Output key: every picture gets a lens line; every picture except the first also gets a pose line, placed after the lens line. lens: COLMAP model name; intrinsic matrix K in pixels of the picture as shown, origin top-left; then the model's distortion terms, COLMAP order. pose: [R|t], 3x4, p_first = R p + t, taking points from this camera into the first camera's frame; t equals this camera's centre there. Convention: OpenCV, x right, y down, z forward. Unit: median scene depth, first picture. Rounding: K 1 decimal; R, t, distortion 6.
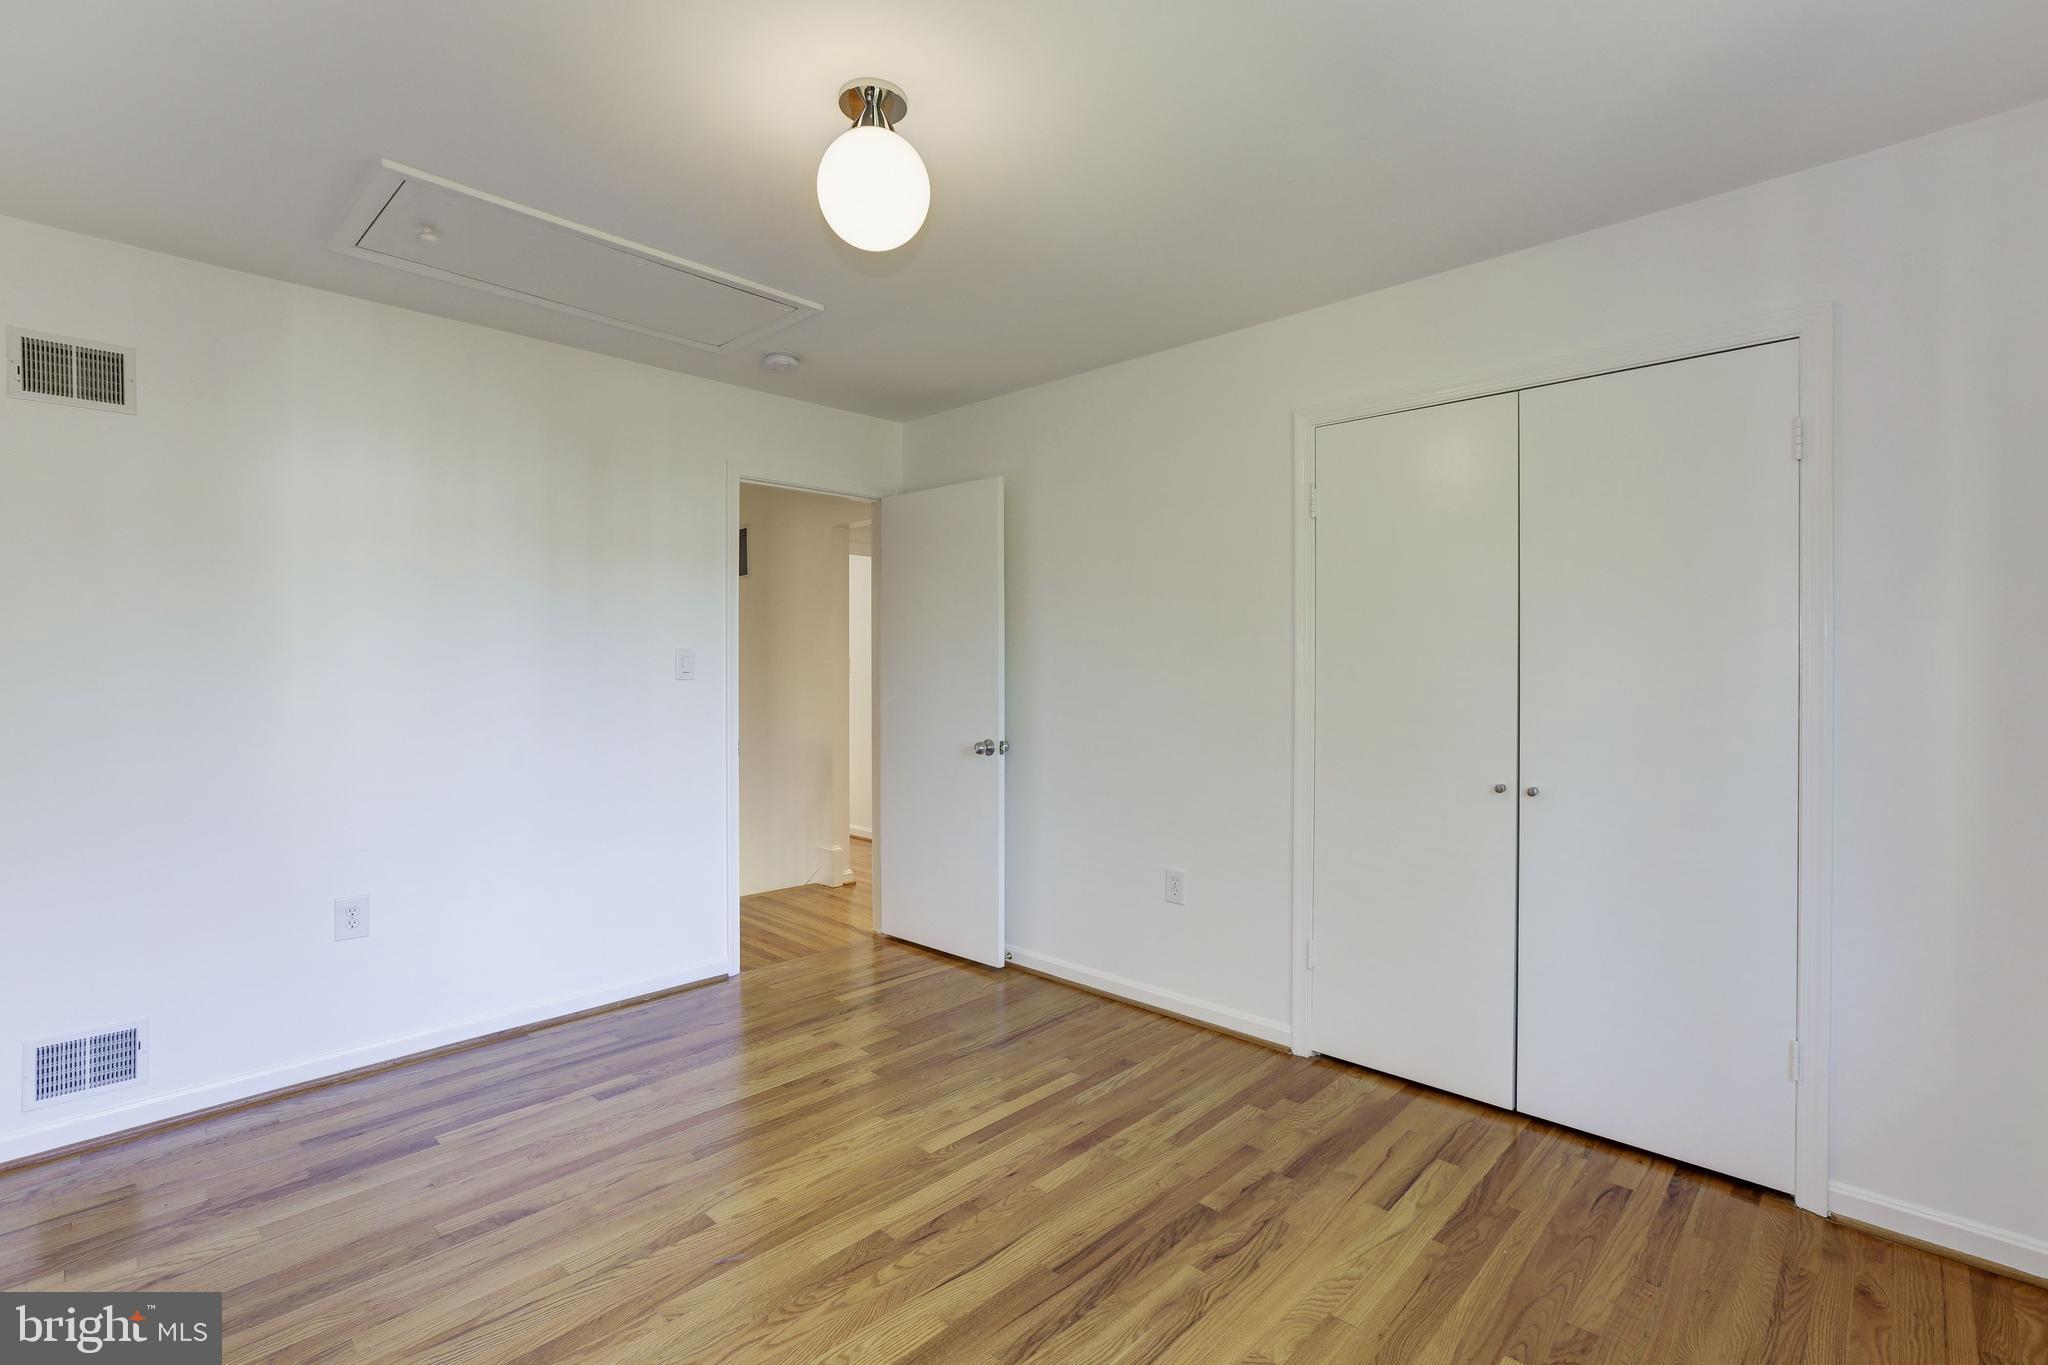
lens RADIAL K [[930.4, 0, 1022.7], [0, 930.4, 679.1], [0, 0, 1]] dist [-0.041718, 0.012840]
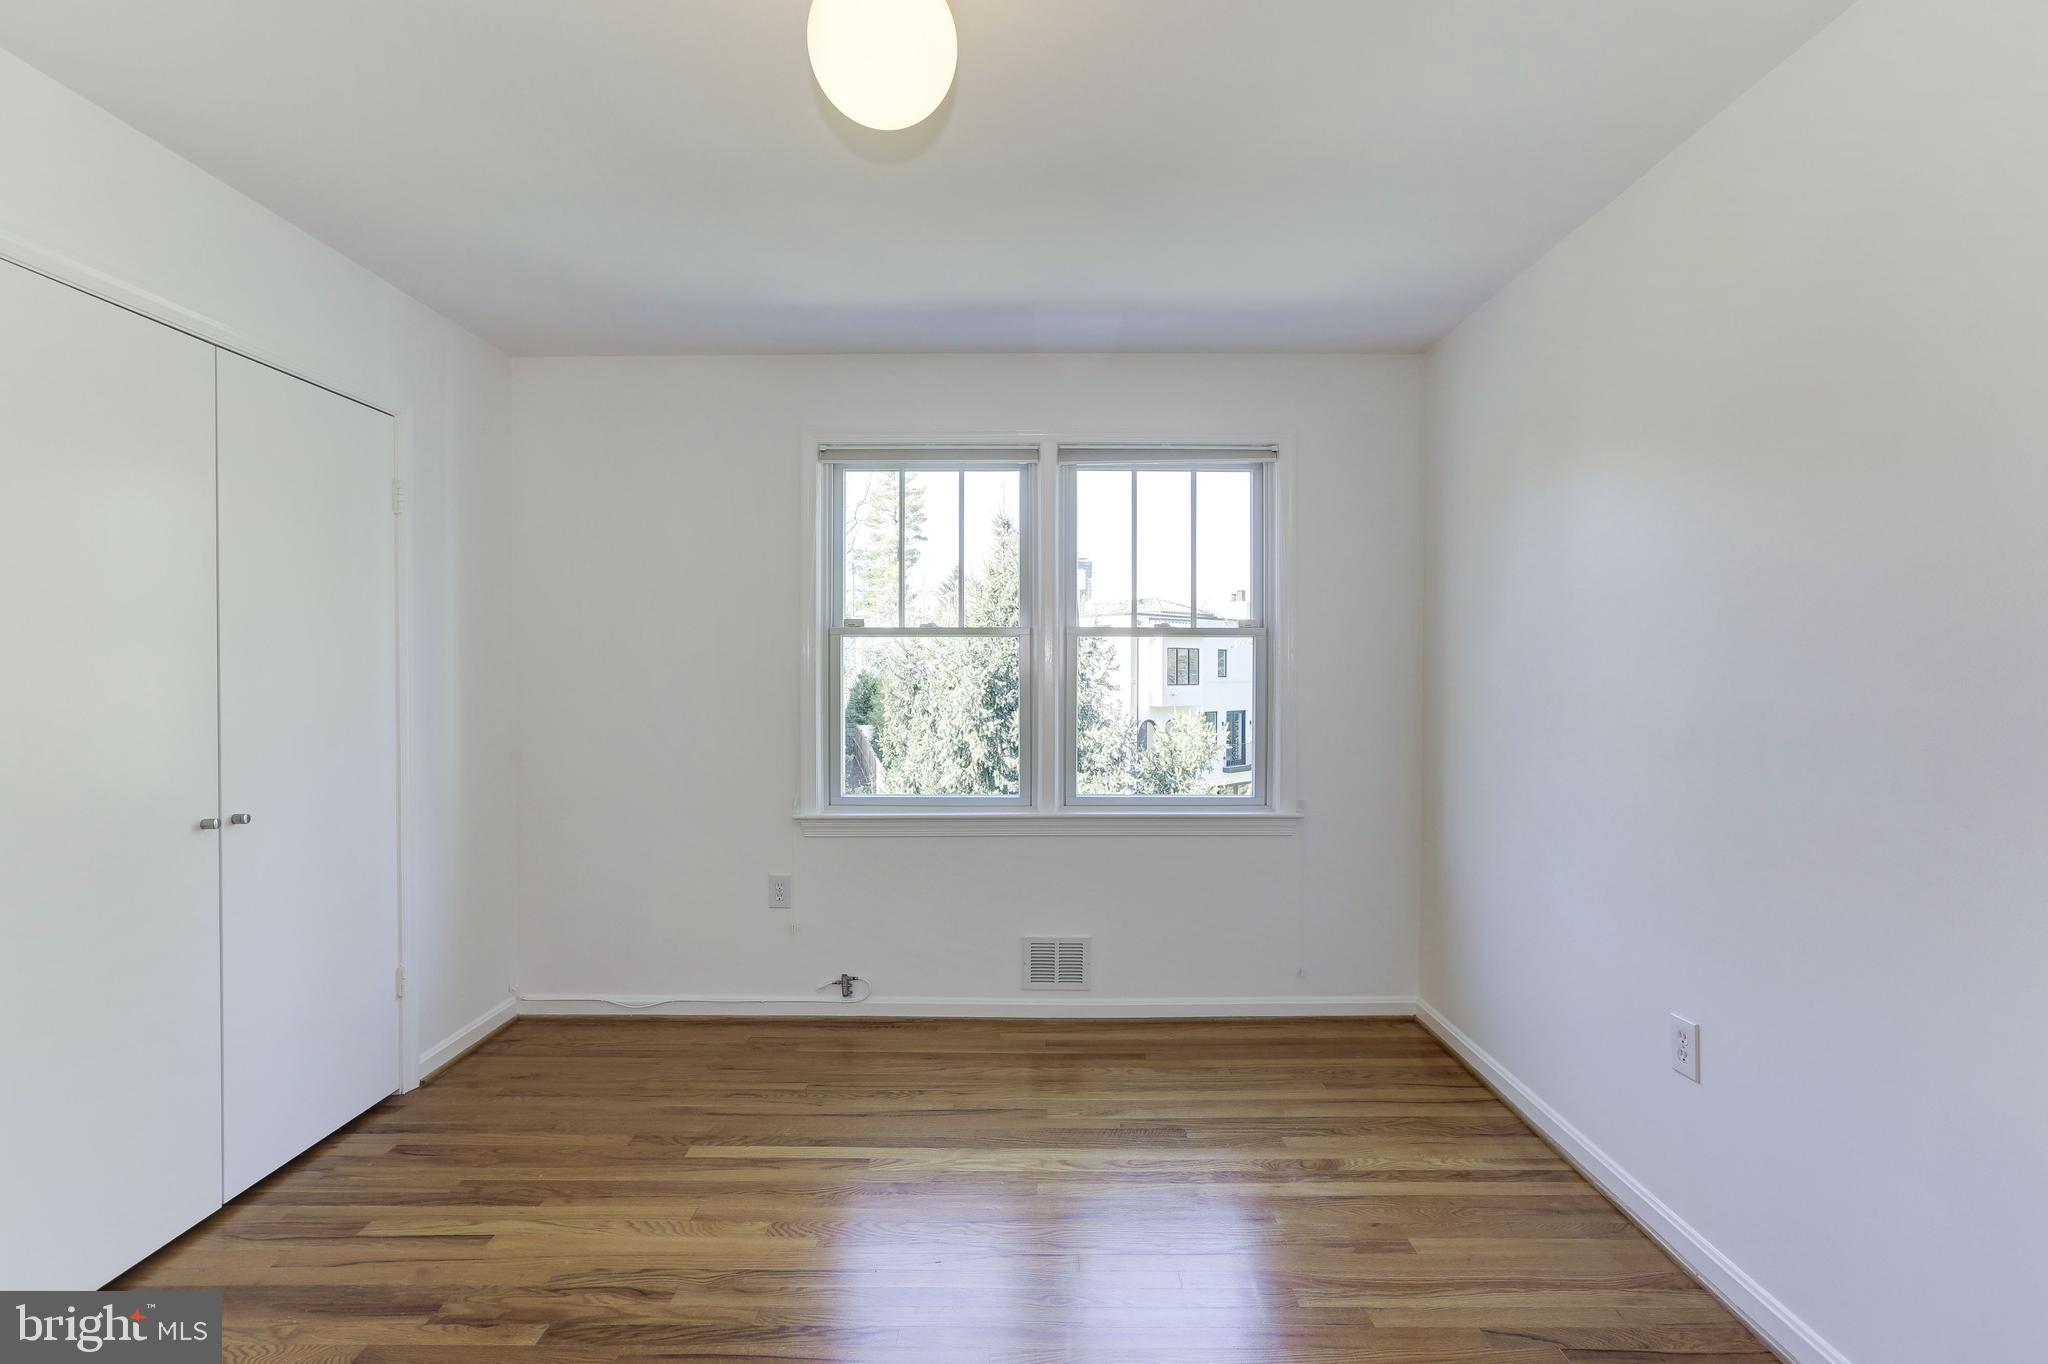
lens RADIAL K [[930.4, 0, 1022.7], [0, 930.4, 678.6], [0, 0, 1]] dist [-0.041718, 0.012840]
pose [[-0.691283, -0.003429, 0.722576, -0.687169], [0.019410, 0.999540, 0.023314, -0.017126], [-0.722323, 0.030142, -0.690899, 1.261033]]
